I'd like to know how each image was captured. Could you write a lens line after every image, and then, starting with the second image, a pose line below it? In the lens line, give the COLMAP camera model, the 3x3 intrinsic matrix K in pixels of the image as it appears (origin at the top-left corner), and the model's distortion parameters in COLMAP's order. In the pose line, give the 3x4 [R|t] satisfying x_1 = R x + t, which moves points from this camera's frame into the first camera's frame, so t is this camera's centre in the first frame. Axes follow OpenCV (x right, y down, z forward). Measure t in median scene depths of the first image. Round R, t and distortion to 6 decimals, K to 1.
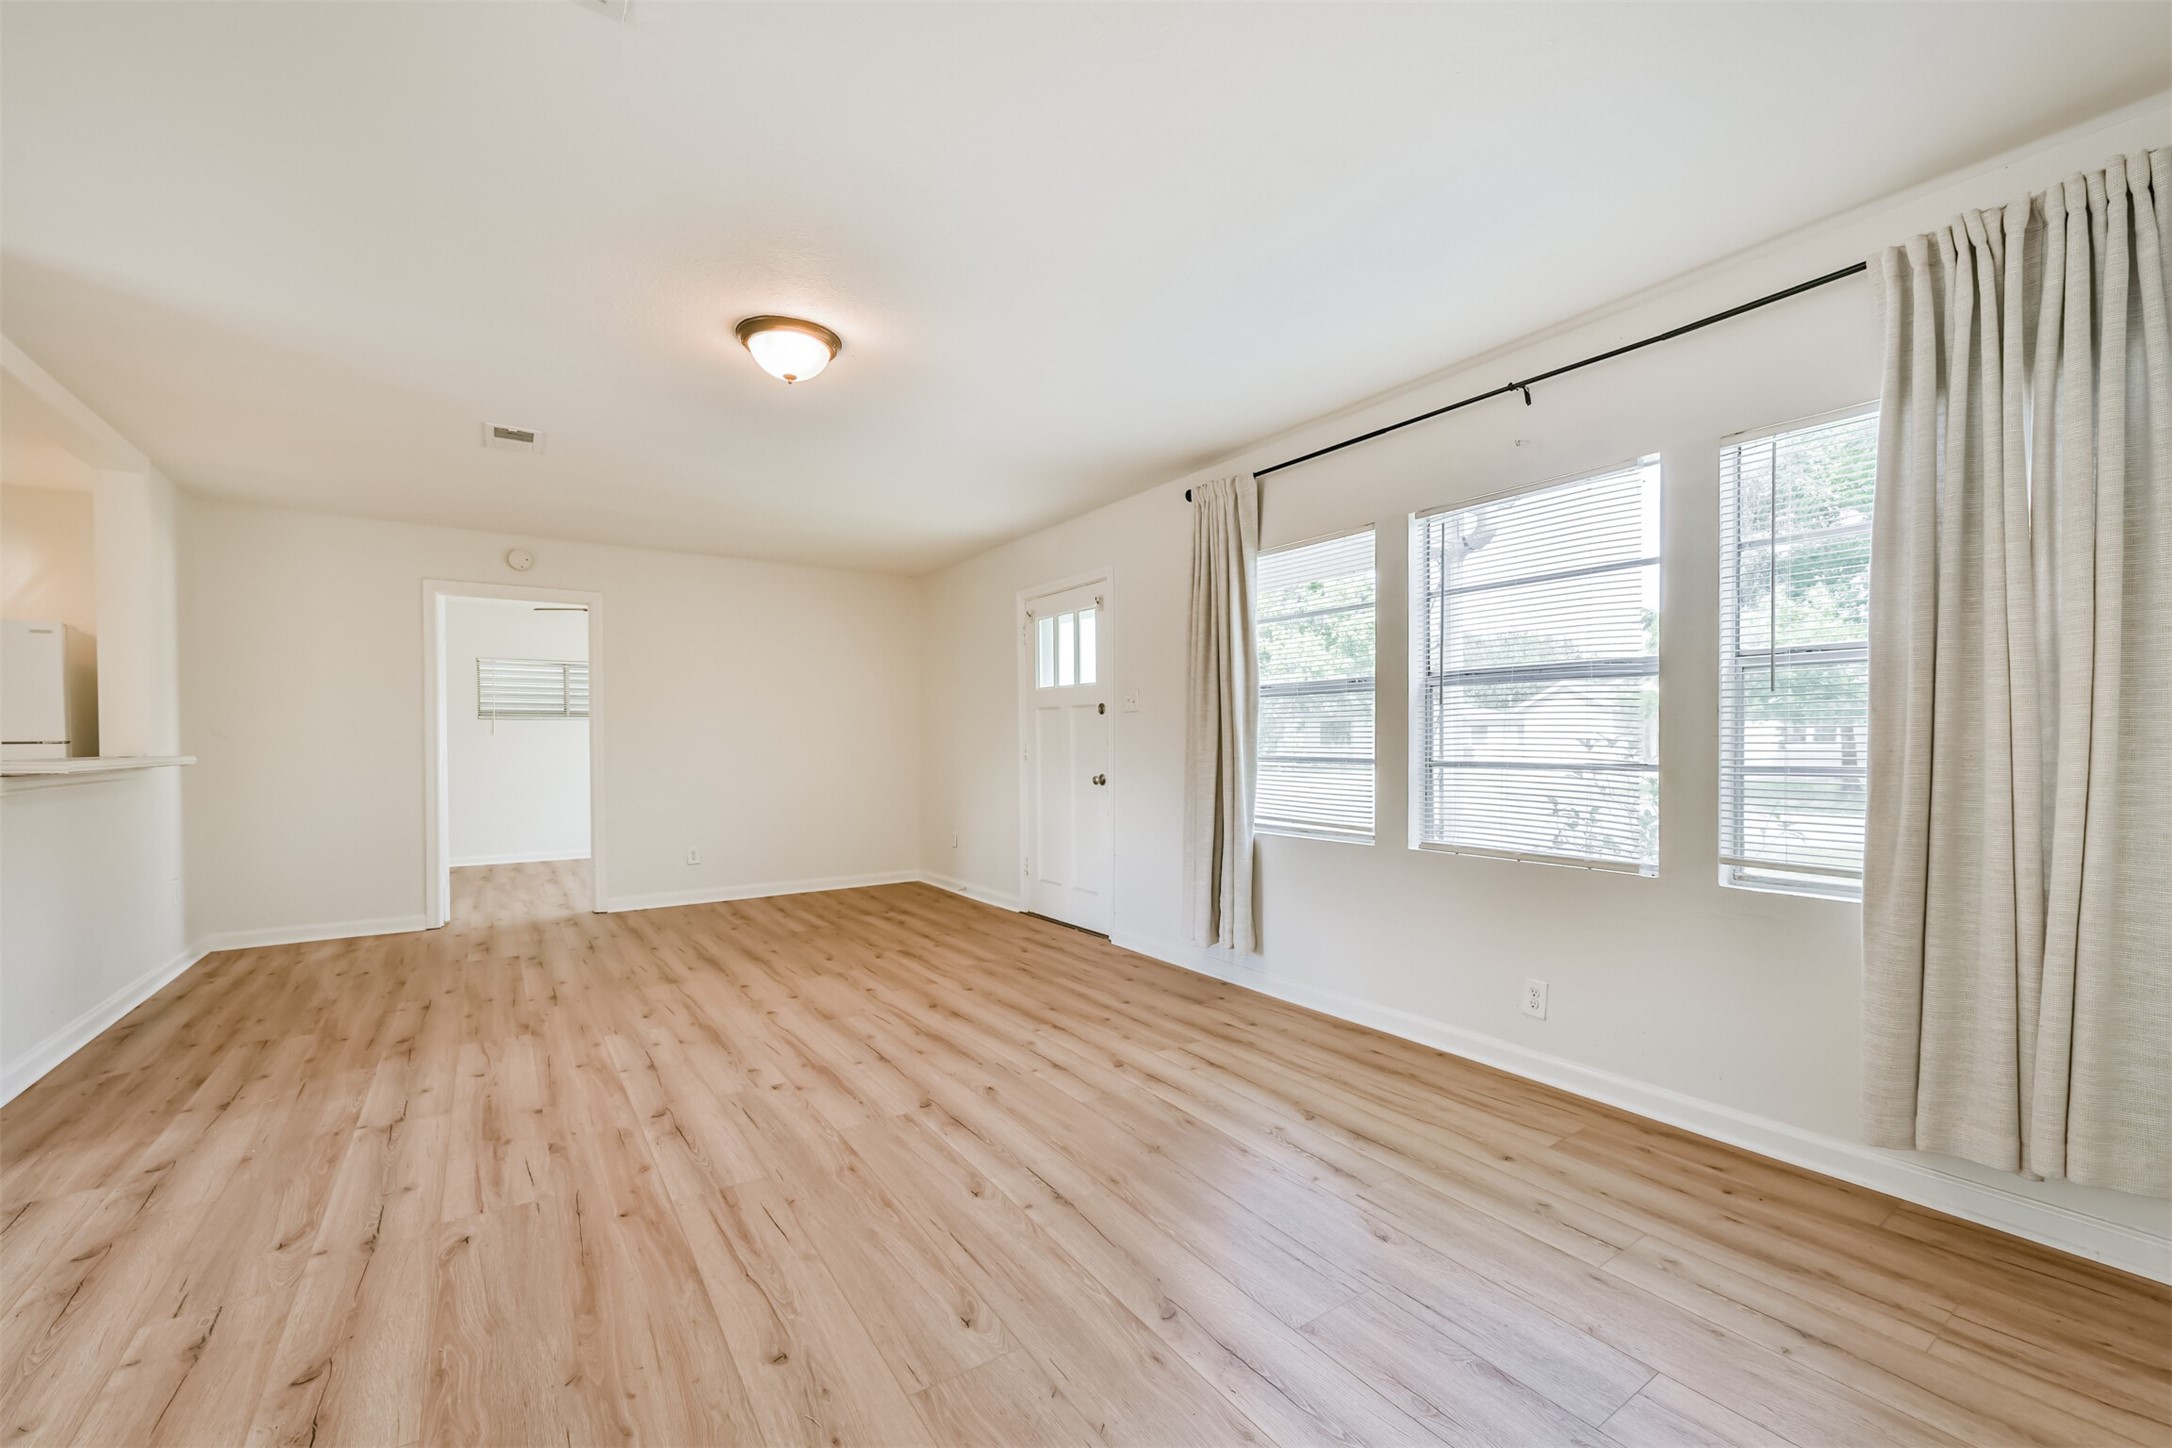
lens RADIAL K [[878.0, 0, 1105.4], [0, 878.0, 743.8], [0, 0, 1]] dist [-0.002366, -0.000493]
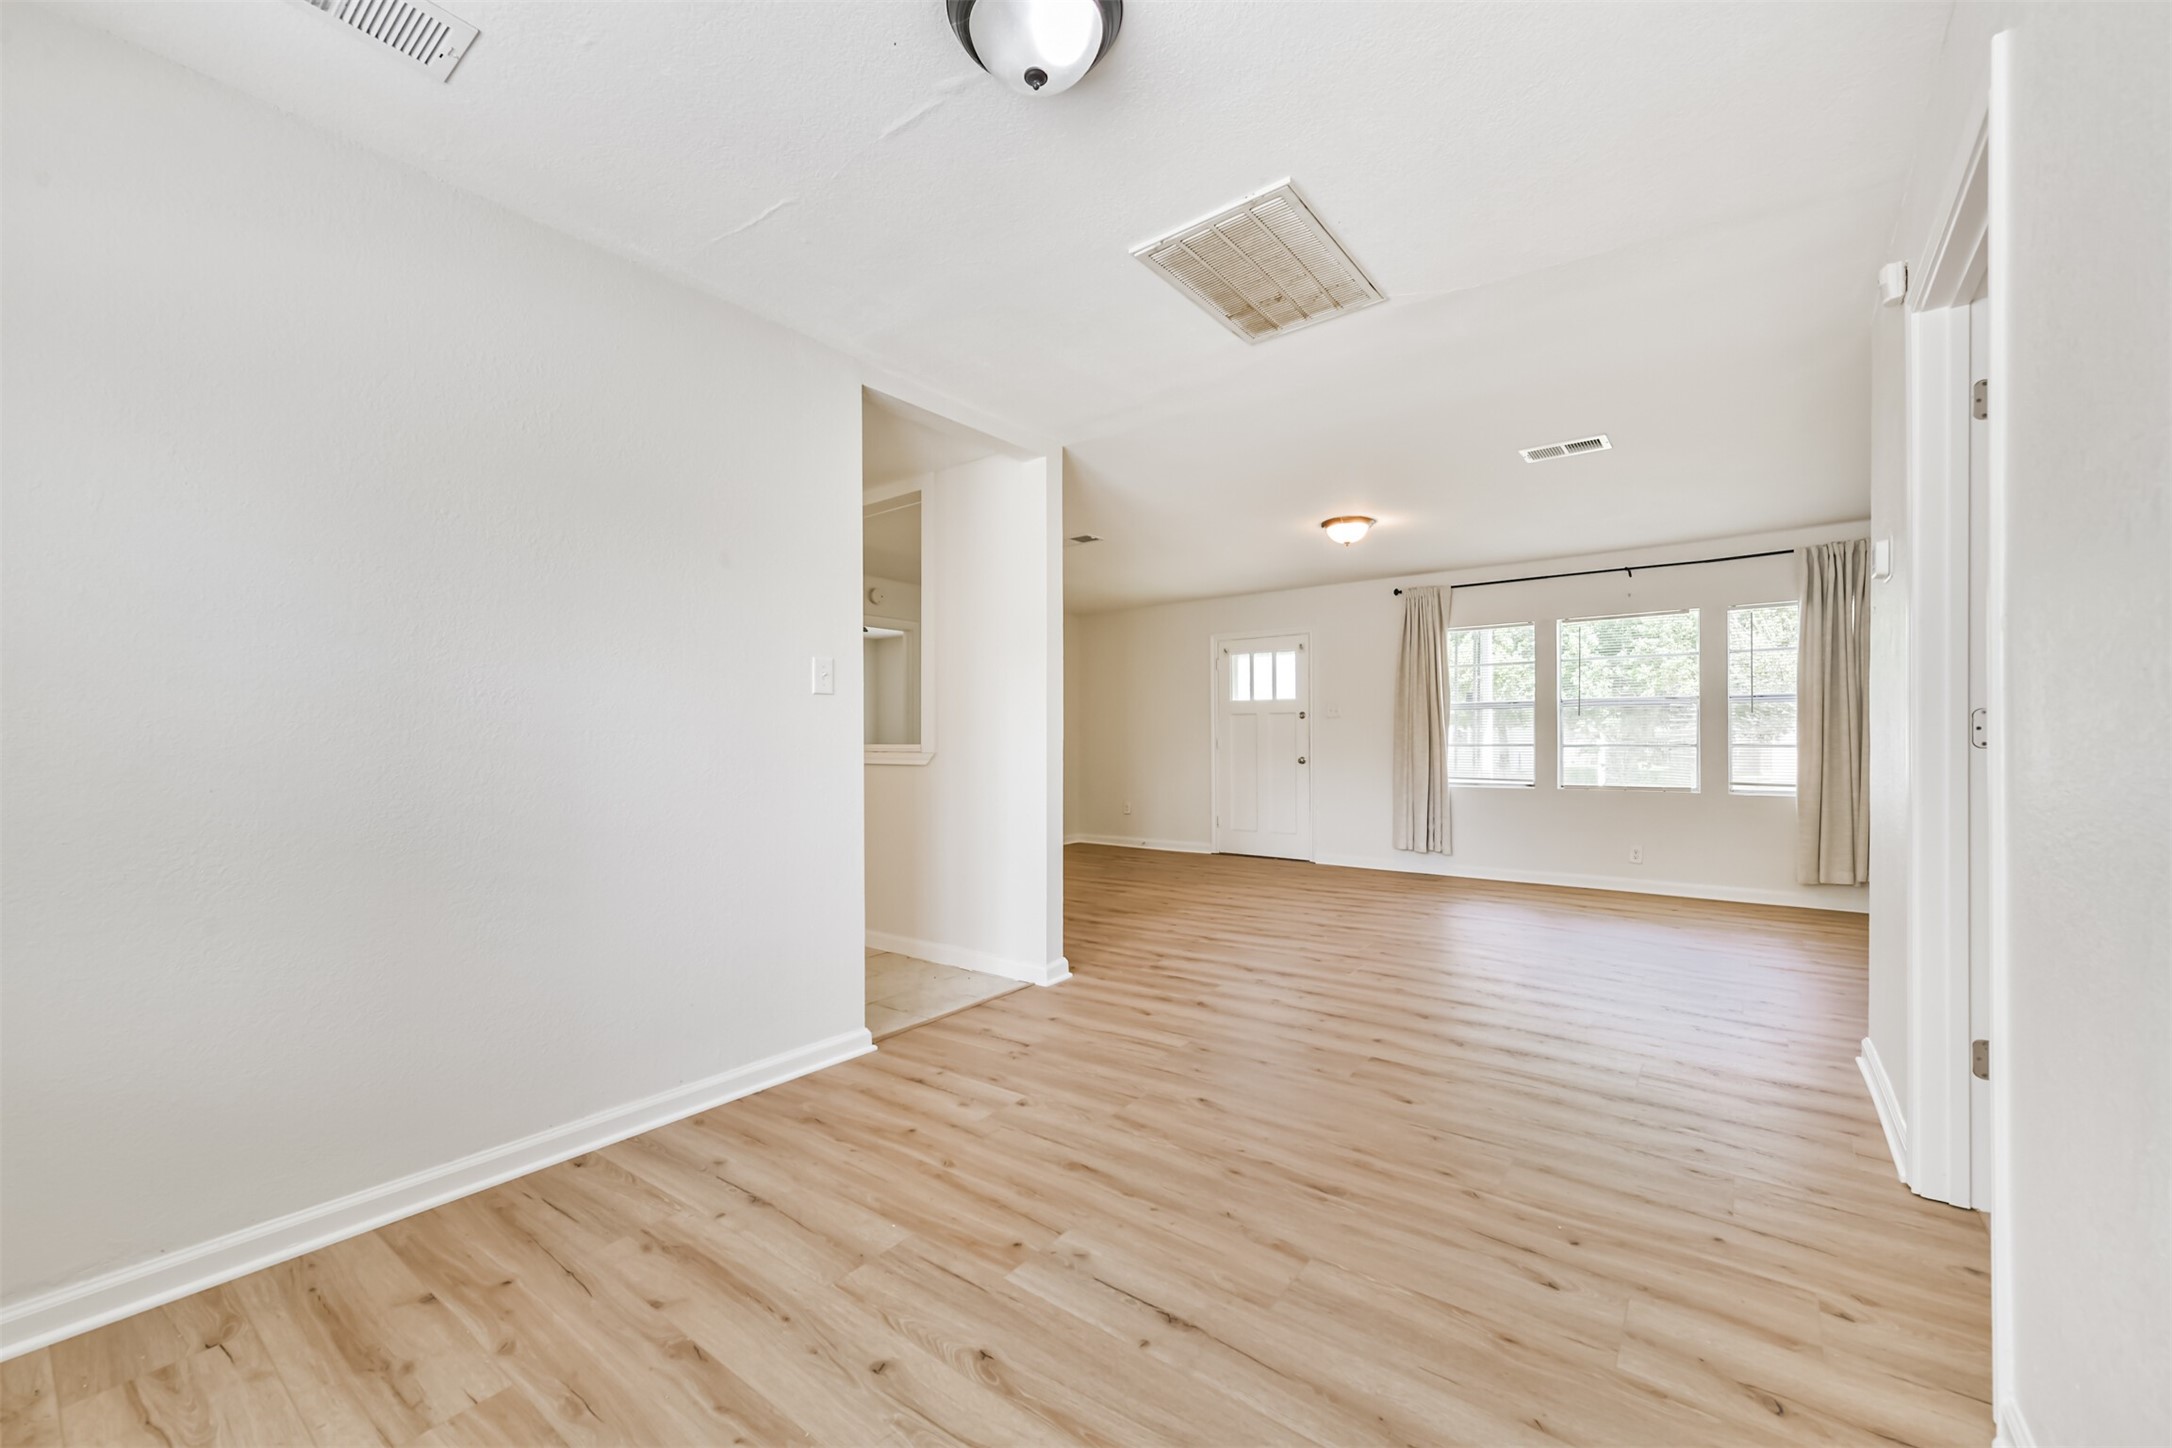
lens RADIAL K [[863.4, 0, 1086.3], [0, 863.4, 733.0], [0, 0, 1]] dist [0.000209, 0.000065]
pose [[0.954062, 0.001452, 0.299607, -1.305599], [0.002131, 0.999930, -0.011632, 0.013789], [-0.299603, 0.011736, 0.953992, -0.554539]]
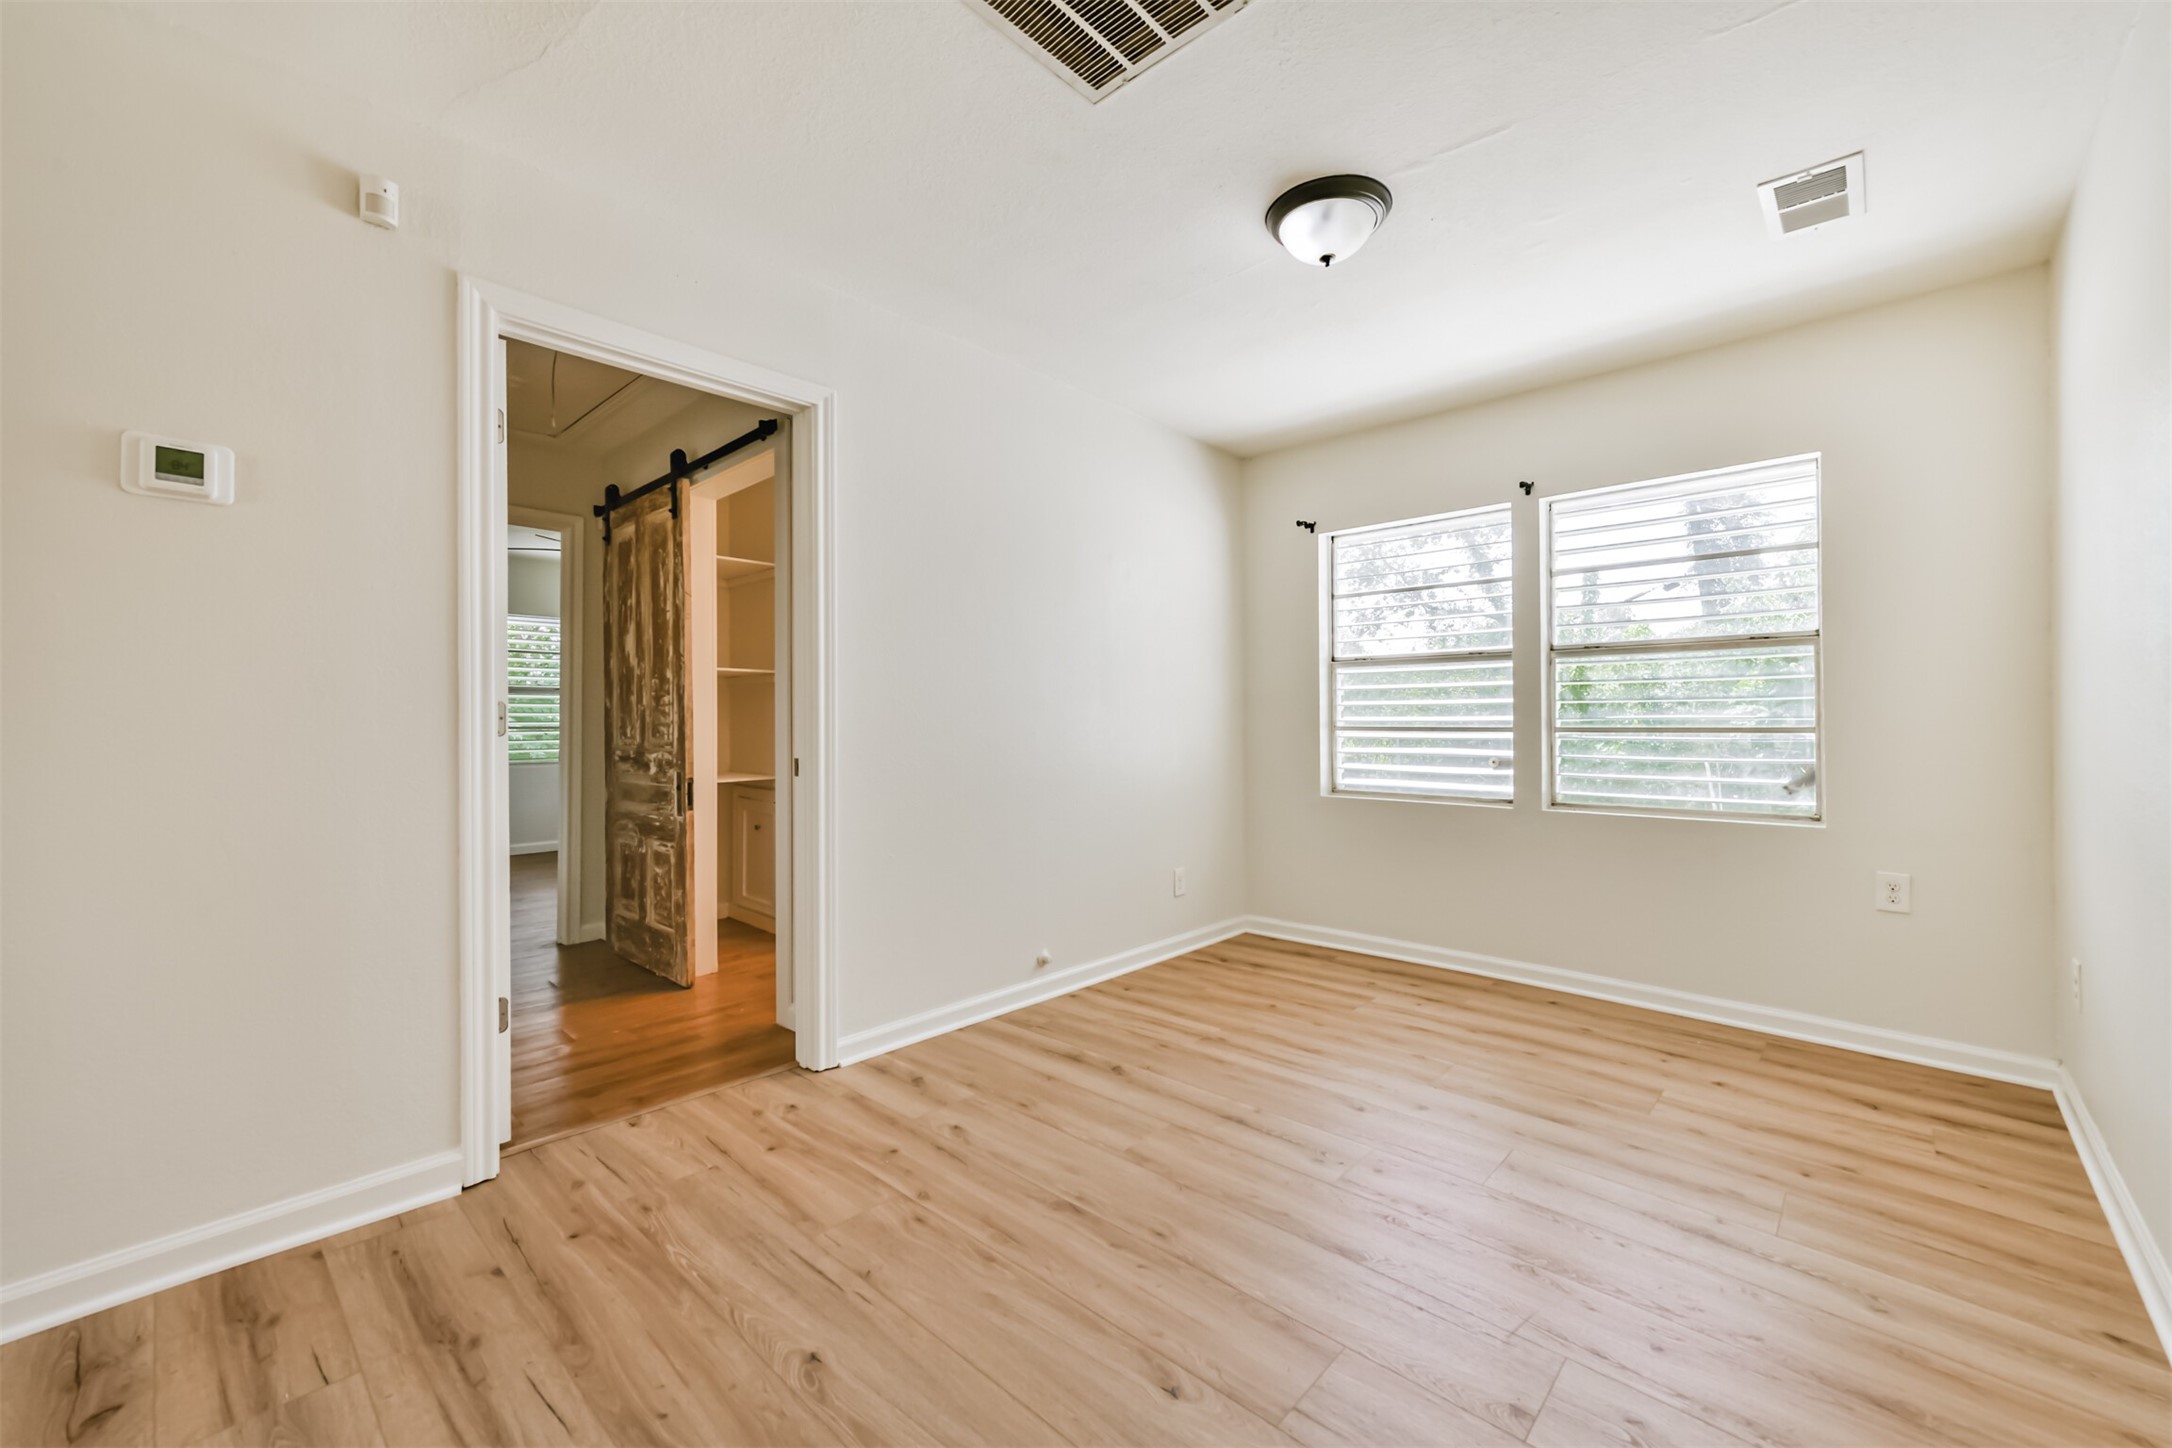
lens RADIAL K [[863.4, 0, 1086.3], [0, 863.4, 733.0], [0, 0, 1]] dist [0.000209, 0.000065]
pose [[-0.978409, 0.008714, -0.206494, -0.819113], [0.006109, 0.999894, 0.013246, 0.009863], [0.206587, 0.011699, -0.978358, 0.627678]]
